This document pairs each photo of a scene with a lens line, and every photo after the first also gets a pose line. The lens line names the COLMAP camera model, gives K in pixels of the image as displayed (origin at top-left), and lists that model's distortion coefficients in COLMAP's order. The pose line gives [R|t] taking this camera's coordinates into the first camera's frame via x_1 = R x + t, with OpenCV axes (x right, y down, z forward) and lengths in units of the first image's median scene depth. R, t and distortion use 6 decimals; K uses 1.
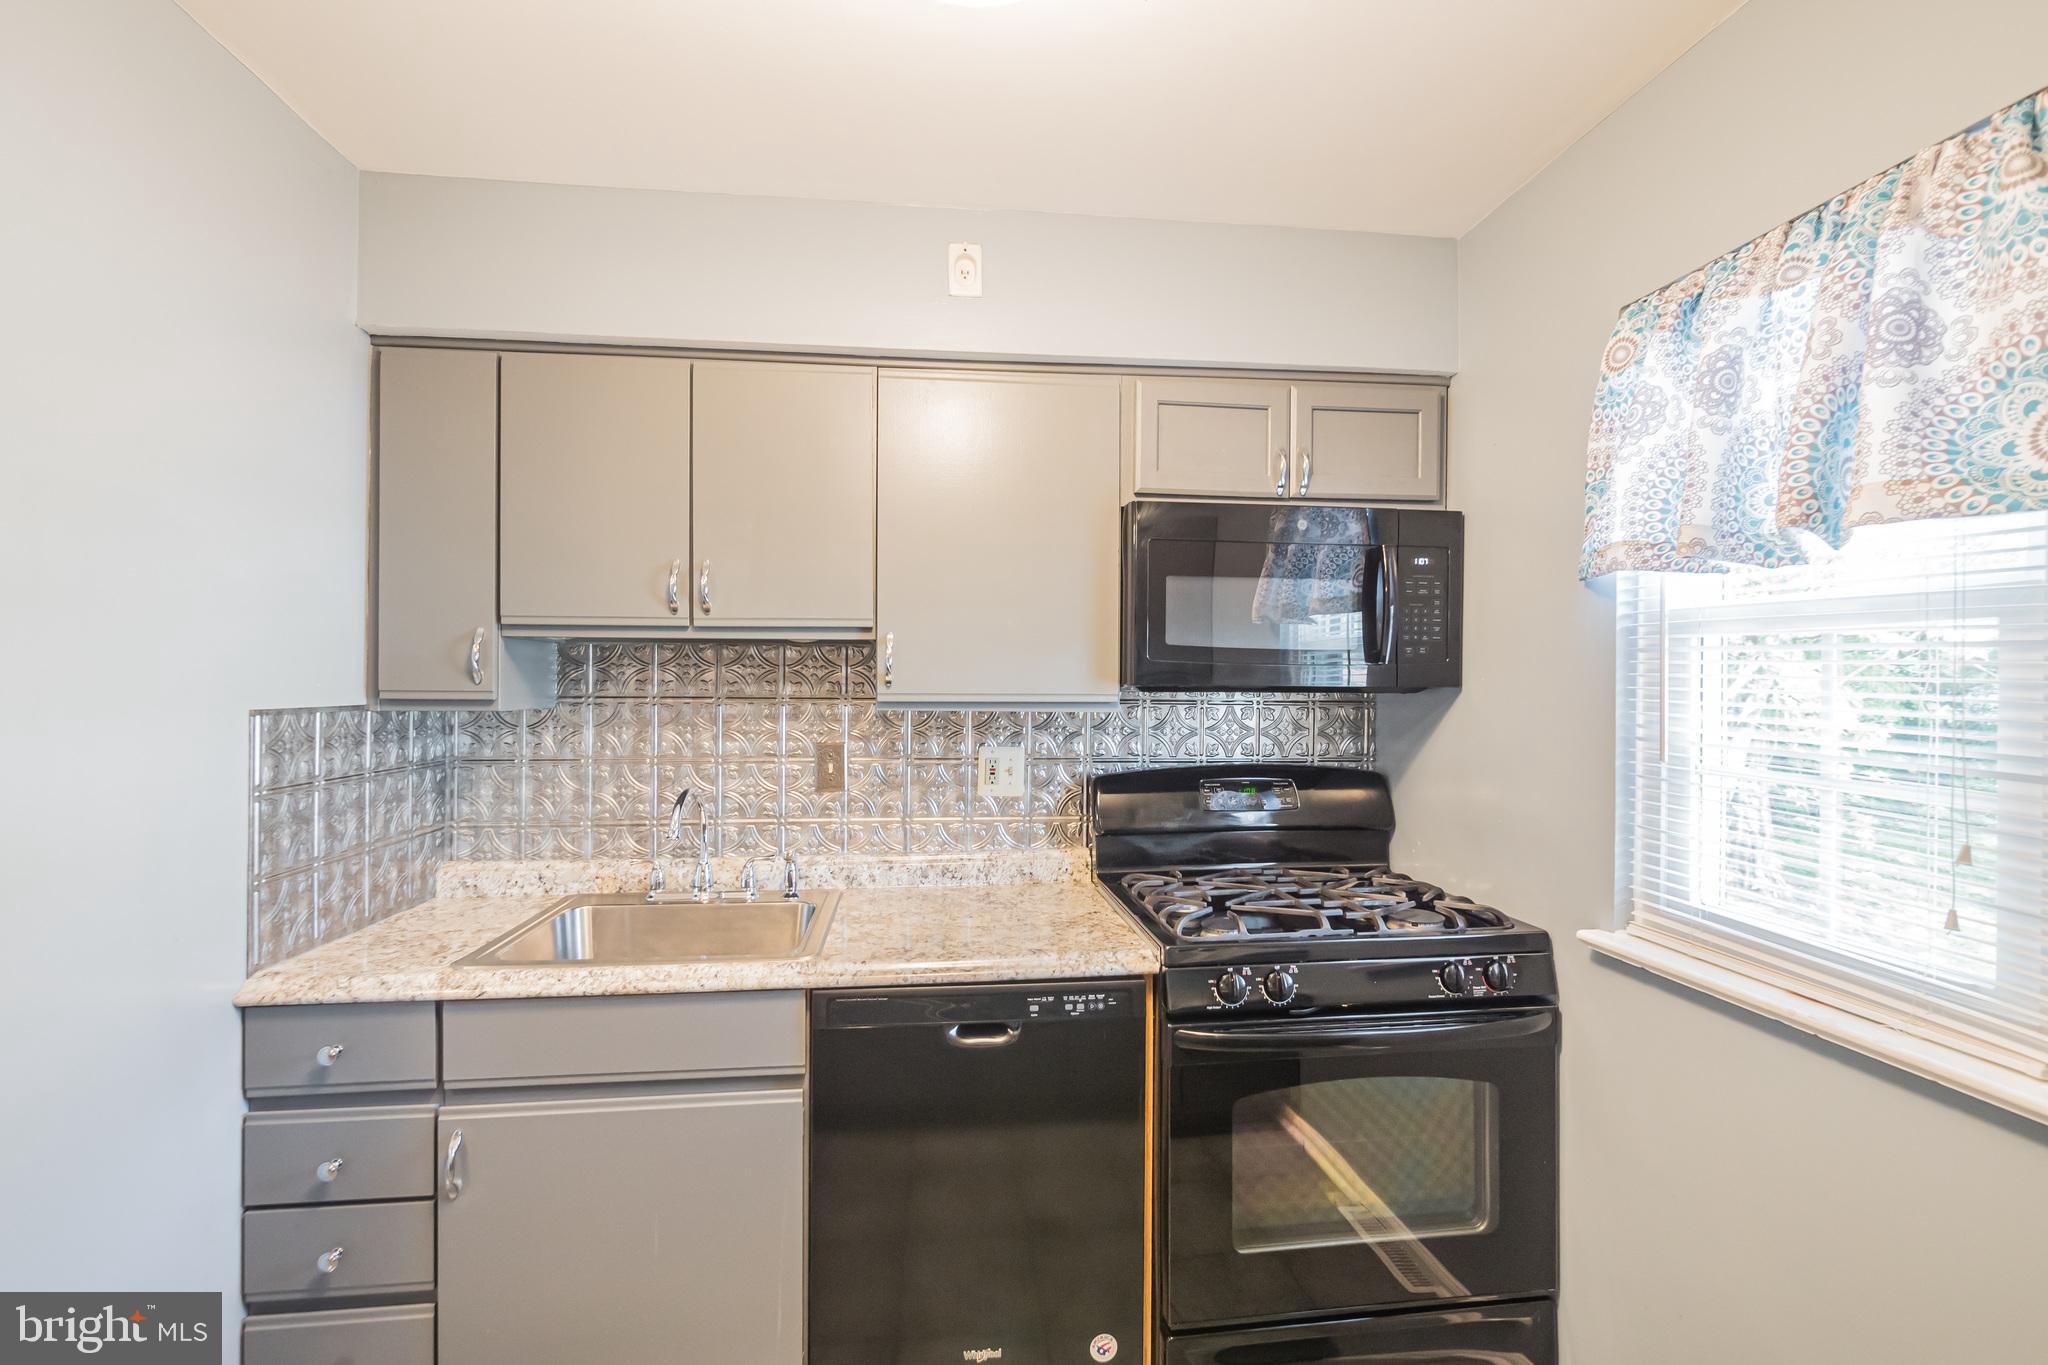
lens RADIAL K [[869.5, 0, 1001.1], [0, 869.5, 681.2], [0, 0, 1]] dist [-0.001426, -0.000083]
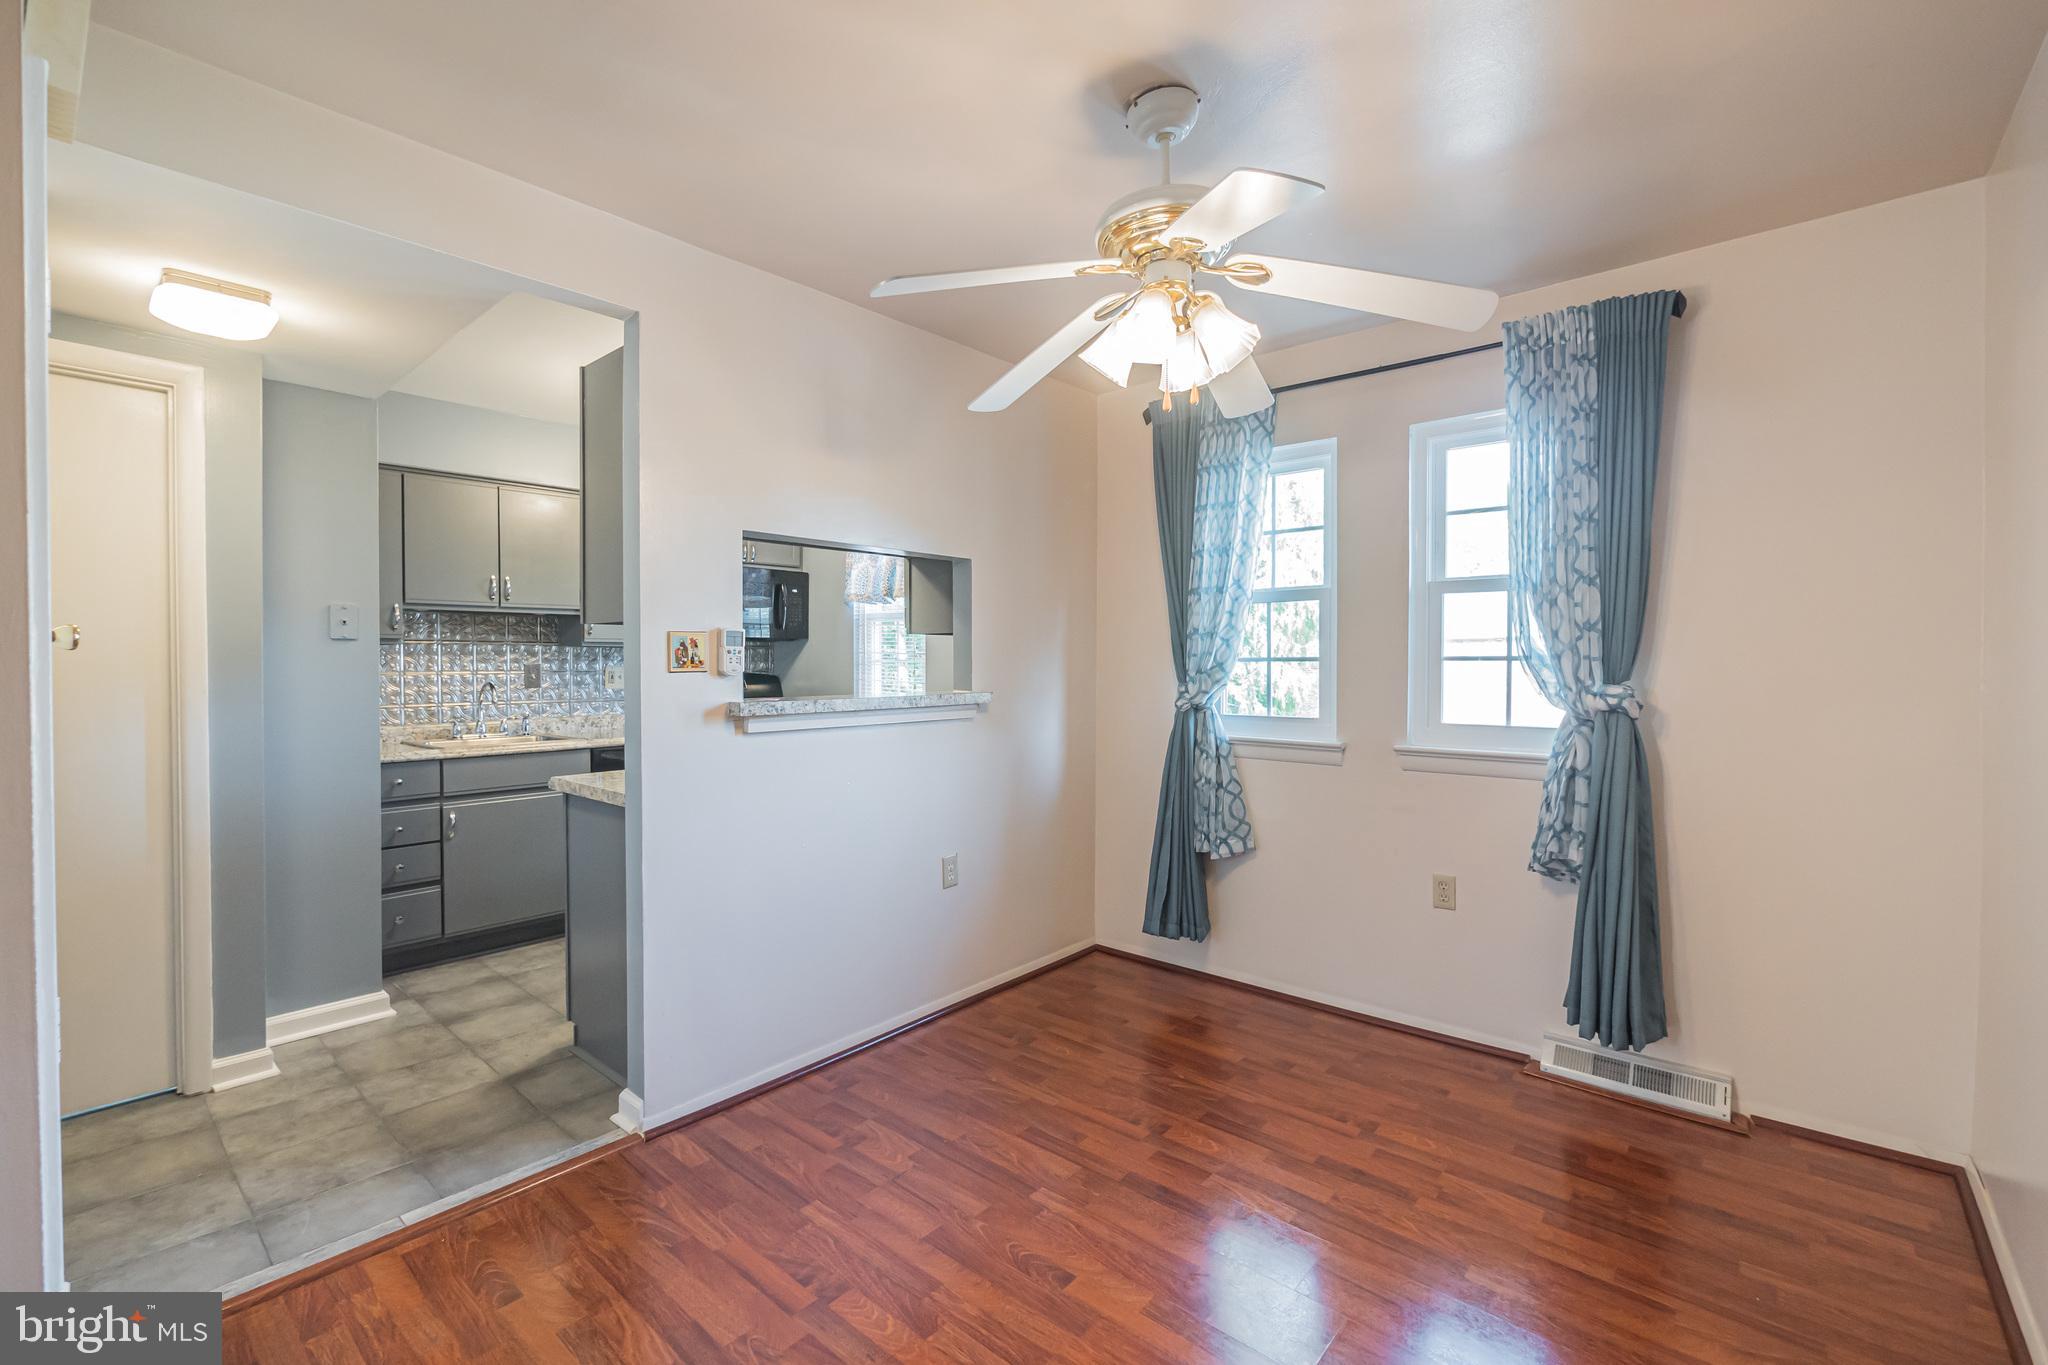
lens RADIAL K [[869.5, 0, 1001.1], [0, 869.5, 681.2], [0, 0, 1]] dist [-0.001426, -0.000083]
pose [[0.738479, -0.022361, 0.673905, -1.082499], [0.004588, 0.999593, 0.028140, 0.084337], [-0.674261, -0.017689, 0.738282, -1.778150]]
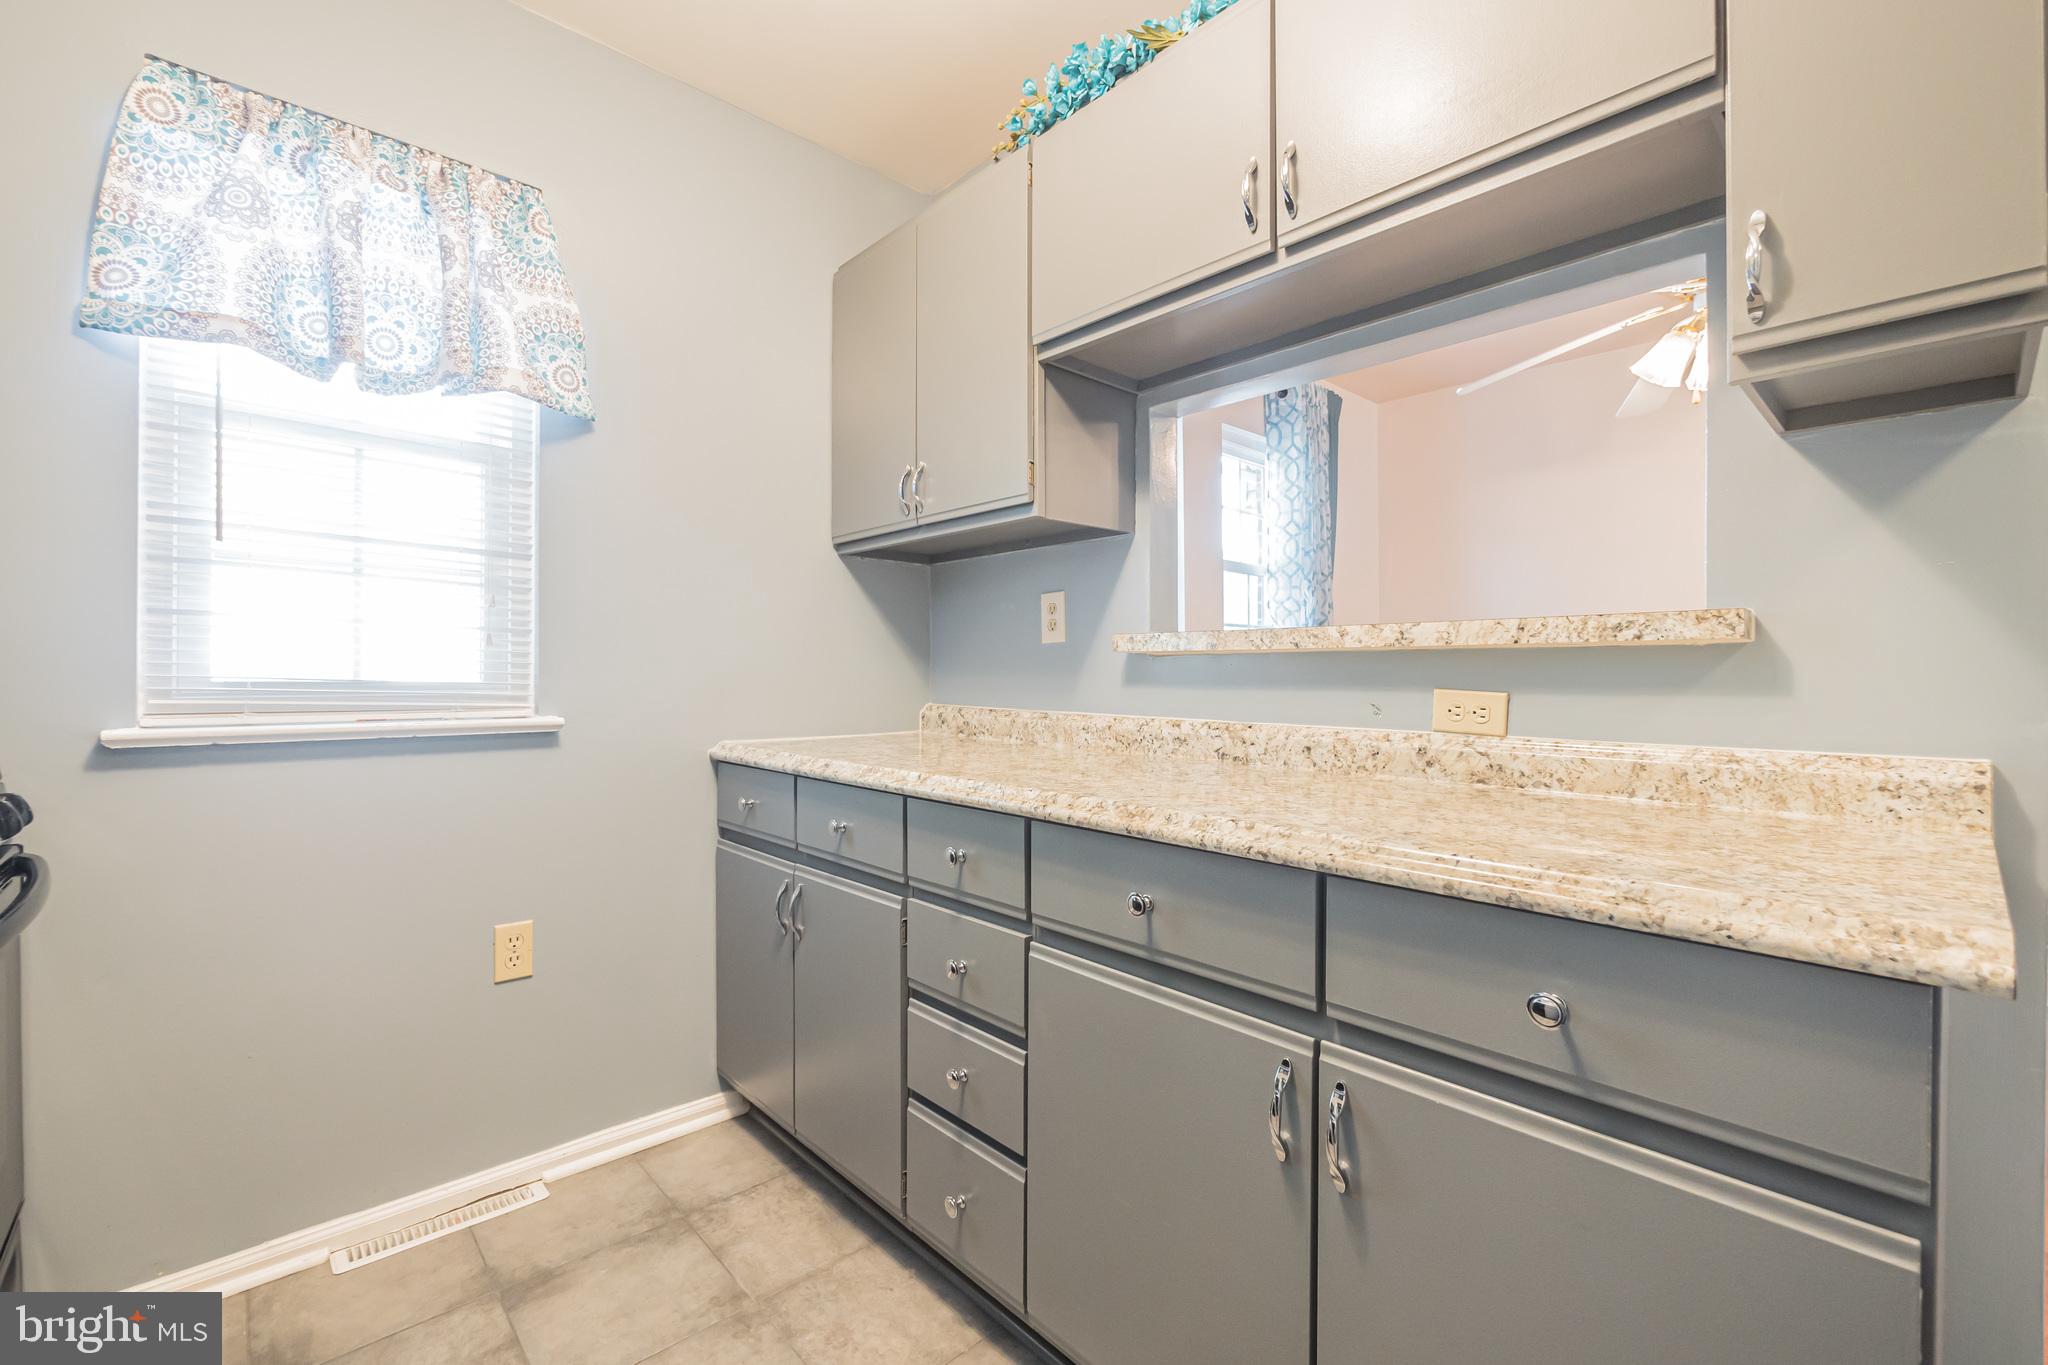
lens RADIAL K [[869.5, 0, 1001.1], [0, 869.5, 681.2], [0, 0, 1]] dist [-0.001426, -0.000083]
pose [[-0.595573, -0.017742, 0.803105, -0.590959], [-0.009879, 0.999842, 0.014762, 0.221536], [-0.803241, 0.000858, -0.595654, 0.810653]]
